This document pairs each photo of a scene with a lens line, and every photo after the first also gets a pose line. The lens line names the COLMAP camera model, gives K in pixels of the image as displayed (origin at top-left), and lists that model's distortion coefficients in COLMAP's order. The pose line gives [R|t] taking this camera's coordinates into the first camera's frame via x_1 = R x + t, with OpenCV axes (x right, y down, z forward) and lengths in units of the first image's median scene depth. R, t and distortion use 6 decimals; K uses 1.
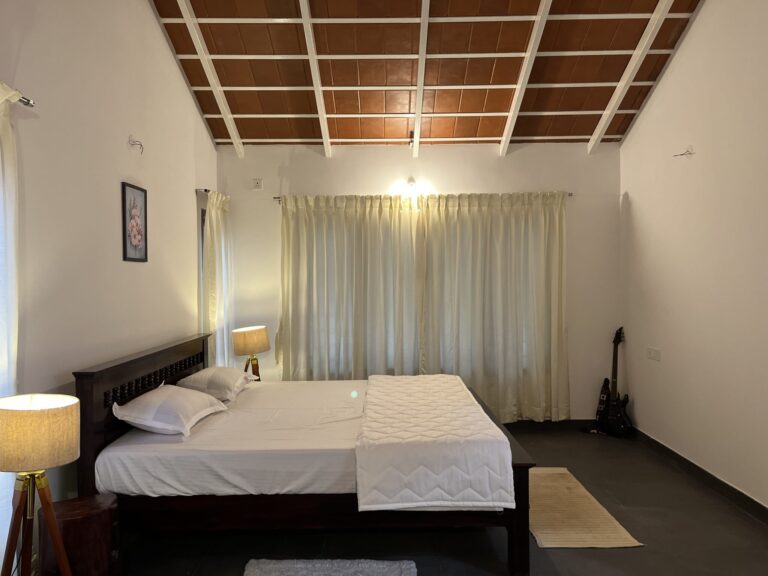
lens RADIAL K [[581.0, 0, 384.0], [0, 581.0, 288.0], [0, 0, 1]] dist [0.038440, -0.001115]
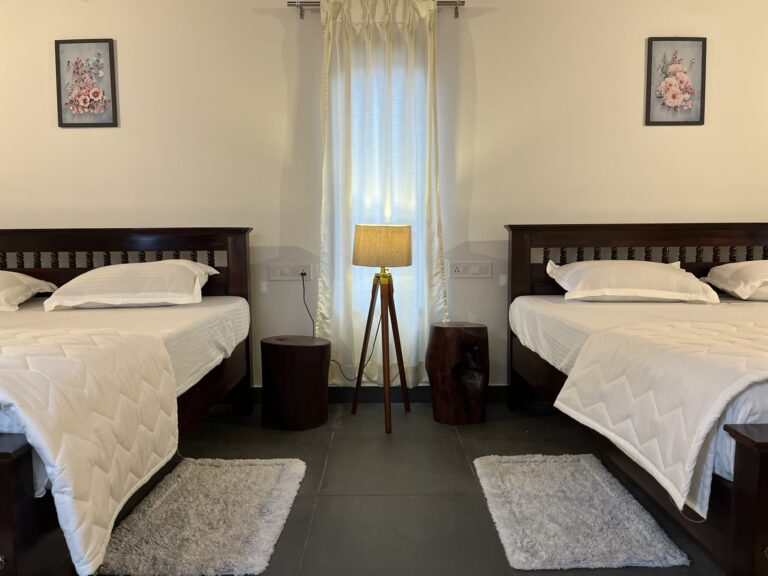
lens RADIAL K [[579.3, 0, 384.0], [0, 579.3, 288.0], [0, 0, 1]] dist [-0.009010, -0.005785]
pose [[0.014637, 0.091827, -0.995667, 0.475159], [-0.014340, 0.995691, 0.091618, 0.130010], [0.999790, 0.012936, 0.015891, 0.573738]]
